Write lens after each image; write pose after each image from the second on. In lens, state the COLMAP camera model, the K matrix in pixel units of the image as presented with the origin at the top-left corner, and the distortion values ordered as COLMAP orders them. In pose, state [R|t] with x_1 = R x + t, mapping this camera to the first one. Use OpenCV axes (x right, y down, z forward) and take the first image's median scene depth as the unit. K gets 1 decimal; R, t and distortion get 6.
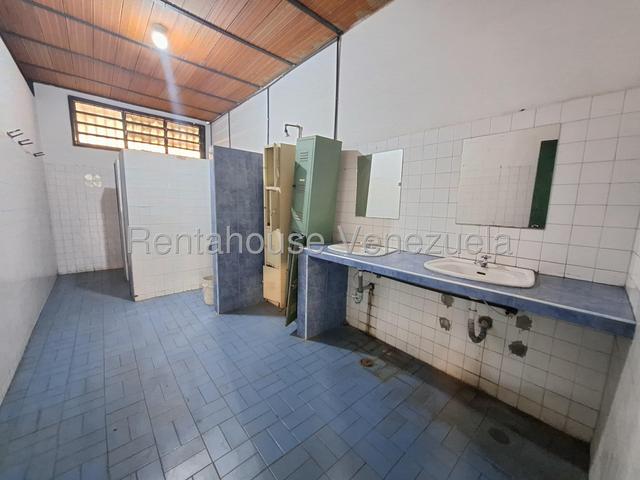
lens RADIAL K [[250.6, 0, 320.8], [0, 250.6, 239.4], [0, 0, 1]] dist [-0.001441, -0.000165]
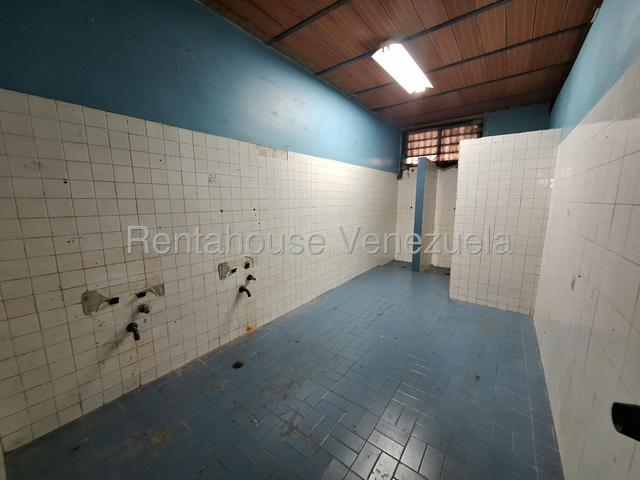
lens RADIAL K [[250.6, 0, 319.9], [0, 250.6, 242.2], [0, 0, 1]] dist [-0.001441, -0.000165]
pose [[0.193182, 0.118468, -0.973985, 0.352400], [-0.131572, 0.986846, 0.093936, -0.020637], [0.972301, 0.110003, 0.206228, 0.280066]]
